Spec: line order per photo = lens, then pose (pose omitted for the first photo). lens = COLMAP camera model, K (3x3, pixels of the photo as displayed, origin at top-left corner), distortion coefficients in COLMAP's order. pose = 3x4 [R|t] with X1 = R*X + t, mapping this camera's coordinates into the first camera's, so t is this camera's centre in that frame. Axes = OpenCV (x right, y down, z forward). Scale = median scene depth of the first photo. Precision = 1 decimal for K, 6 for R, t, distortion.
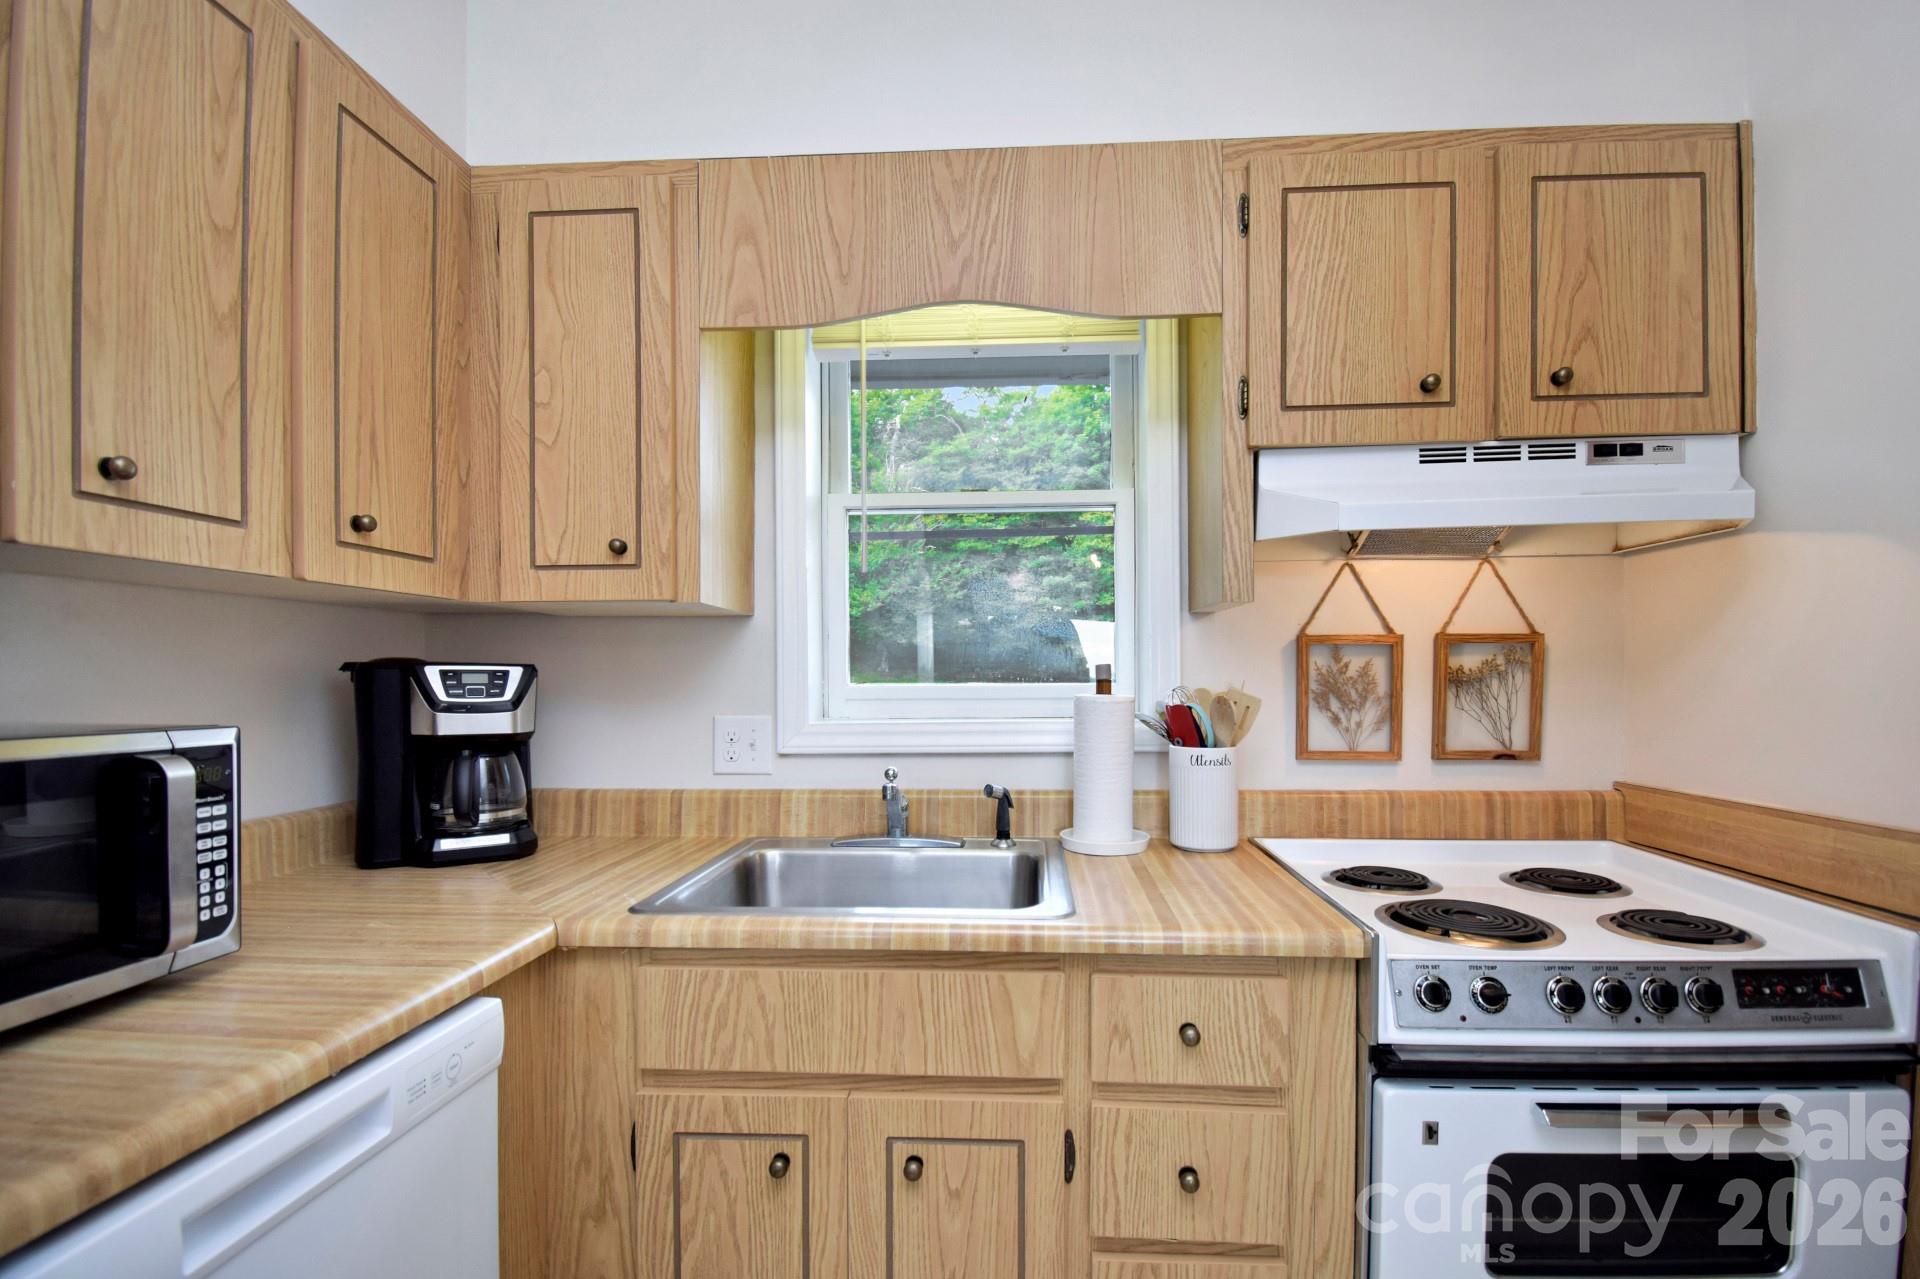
lens RADIAL K [[895.5, 0, 960.1], [0, 895.5, 665.7], [0, 0, 1]] dist [0.017102, -0.022940]
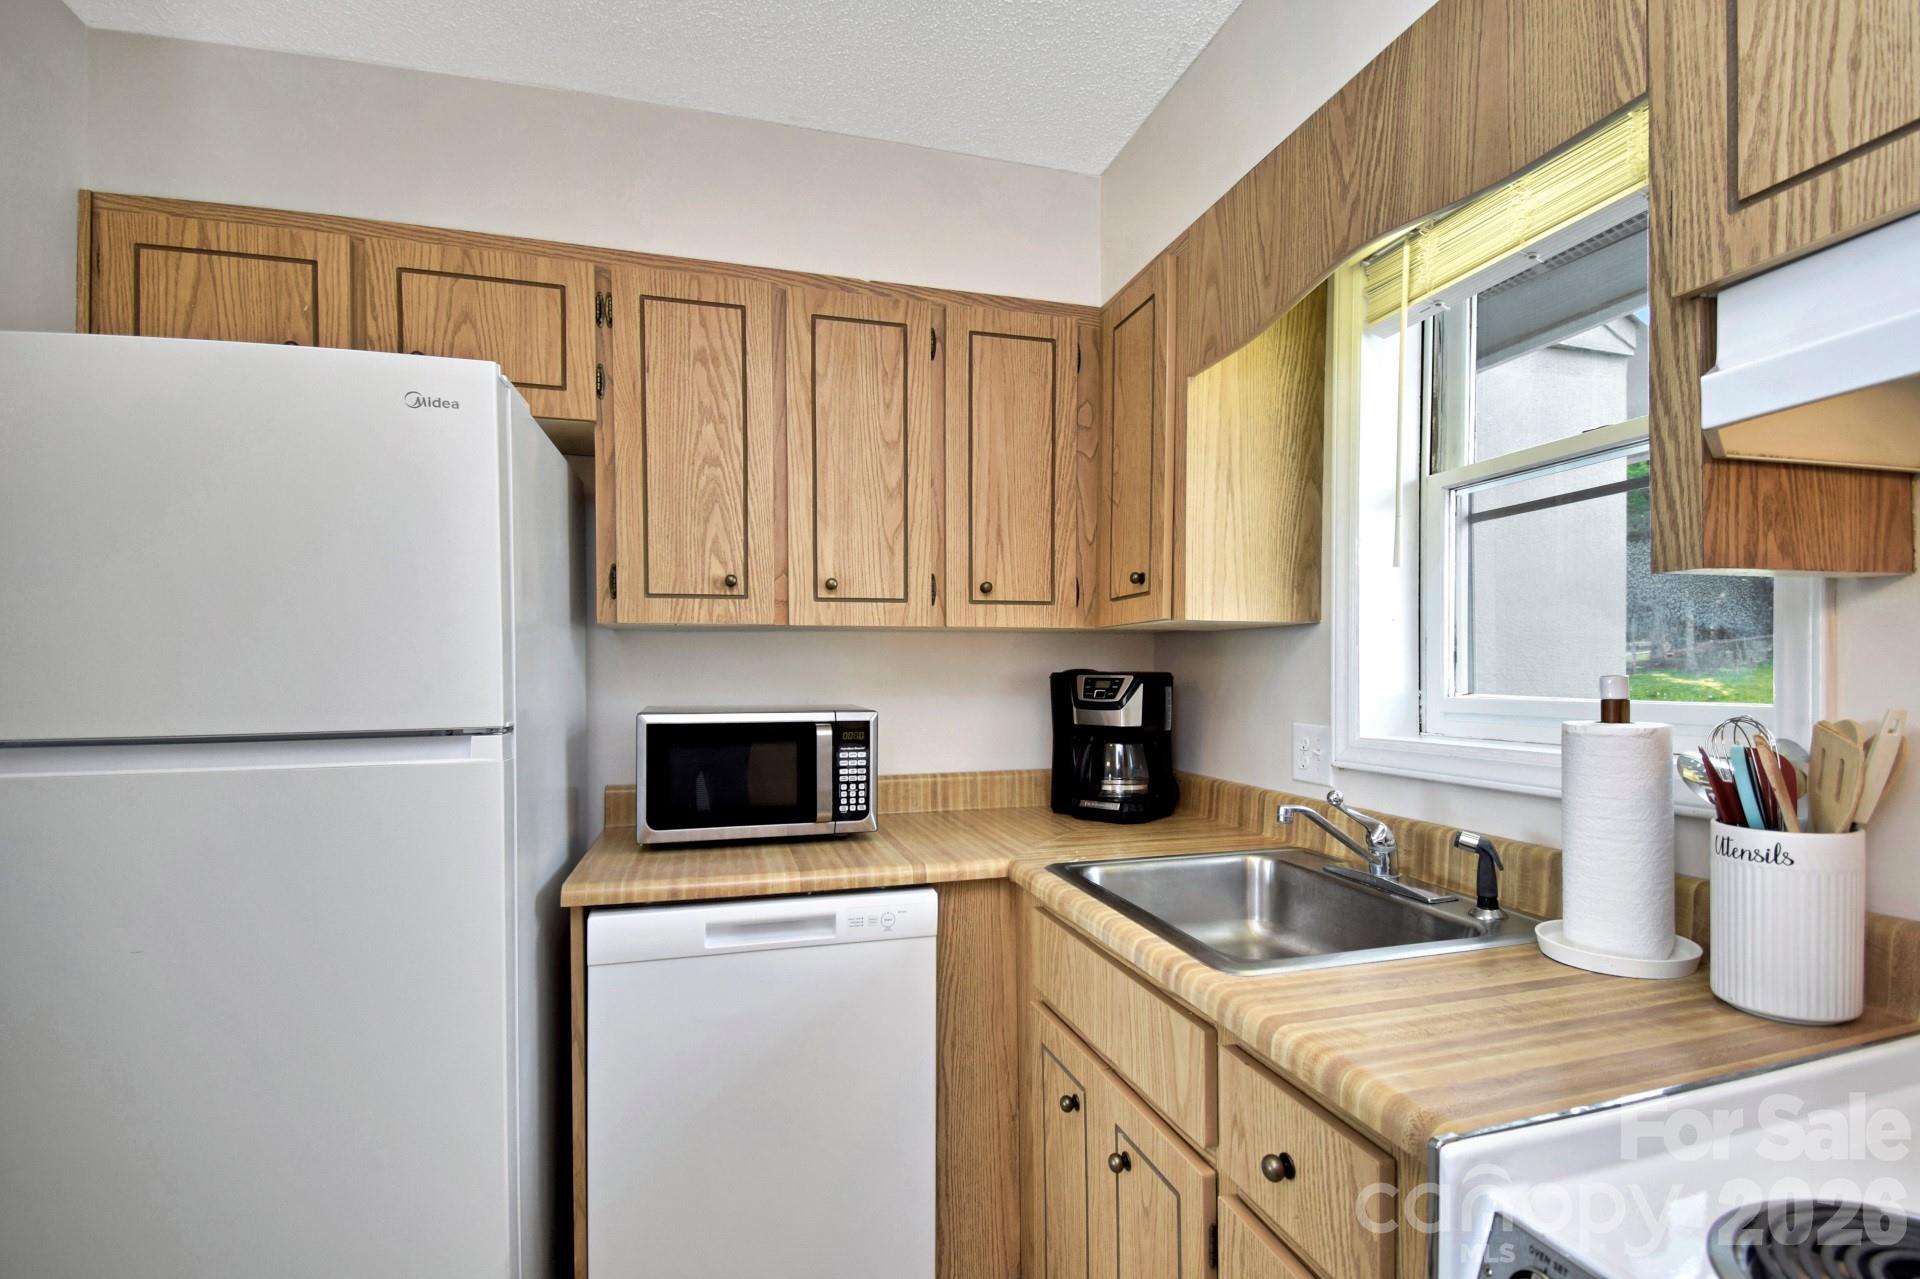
lens RADIAL K [[875.7, 0, 957.7], [0, 875.7, 645.6], [0, 0, 1]] dist [0.011250, -0.020737]
pose [[0.340977, -0.029245, -0.939617, 0.827964], [0.015294, 0.999556, -0.025560, -0.017250], [0.939947, -0.005655, 0.341273, 0.454366]]
